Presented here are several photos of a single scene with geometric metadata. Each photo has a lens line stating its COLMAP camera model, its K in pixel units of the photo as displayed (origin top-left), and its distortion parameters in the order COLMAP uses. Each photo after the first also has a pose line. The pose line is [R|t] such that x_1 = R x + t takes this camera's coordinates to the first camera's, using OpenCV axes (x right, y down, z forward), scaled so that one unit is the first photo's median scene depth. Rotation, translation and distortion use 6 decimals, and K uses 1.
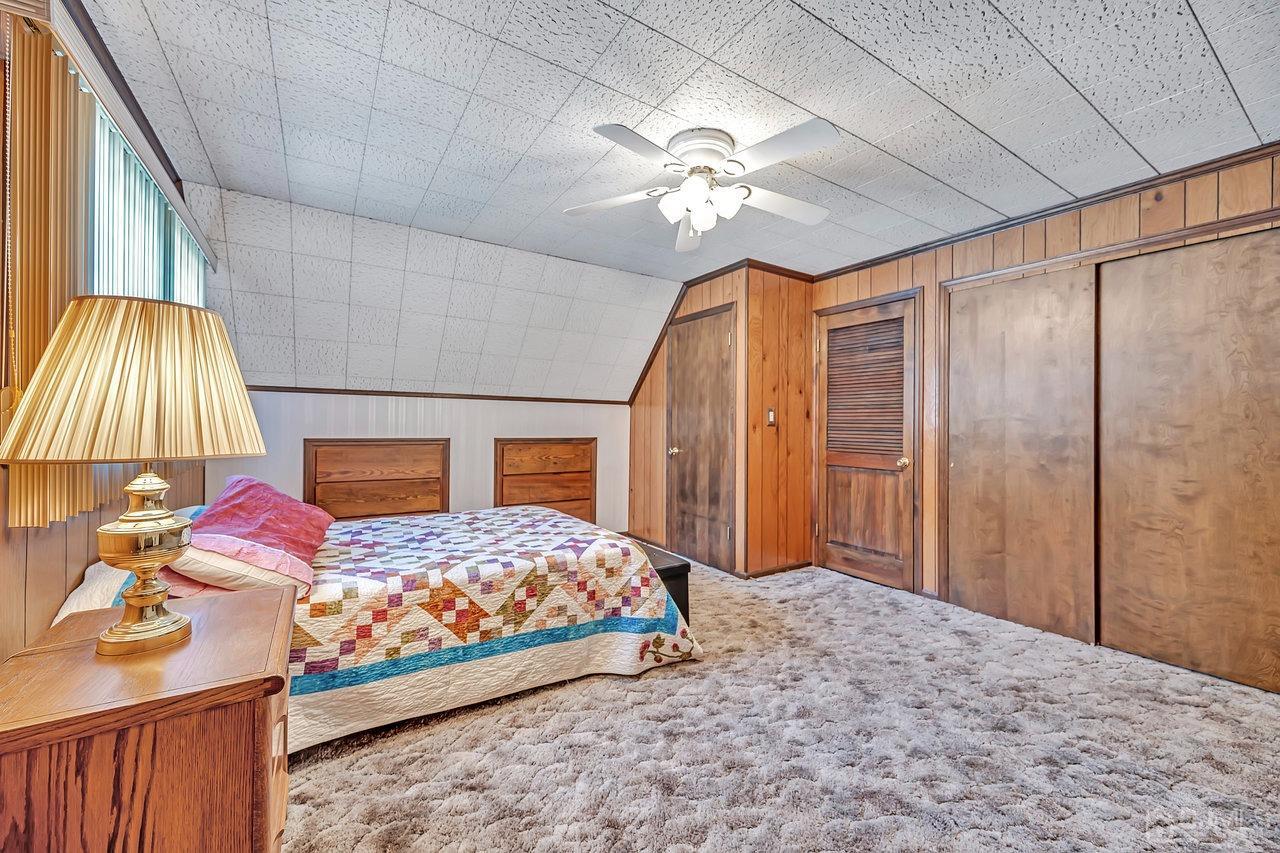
lens RADIAL K [[500.6, 0, 639.2], [0, 500.6, 420.8], [0, 0, 1]] dist [0.012619, -0.002170]
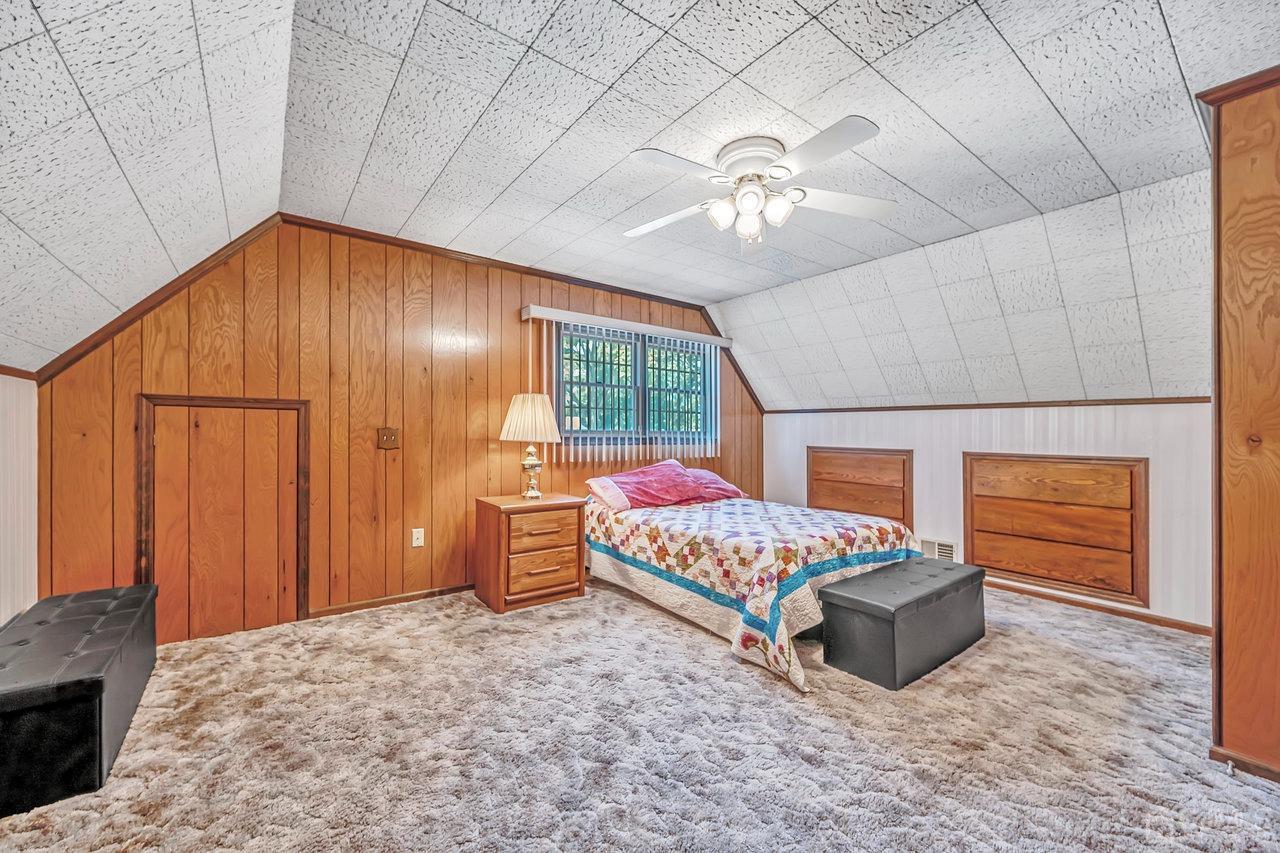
lens RADIAL K [[500.6, 0, 638.5], [0, 500.6, 430.3], [0, 0, 1]] dist [0.012619, -0.002170]
pose [[0.081466, -0.011849, -0.996606, 1.159923], [-0.004290, 0.999916, -0.012239, 0.020684], [0.996667, 0.005273, 0.081408, 0.730972]]
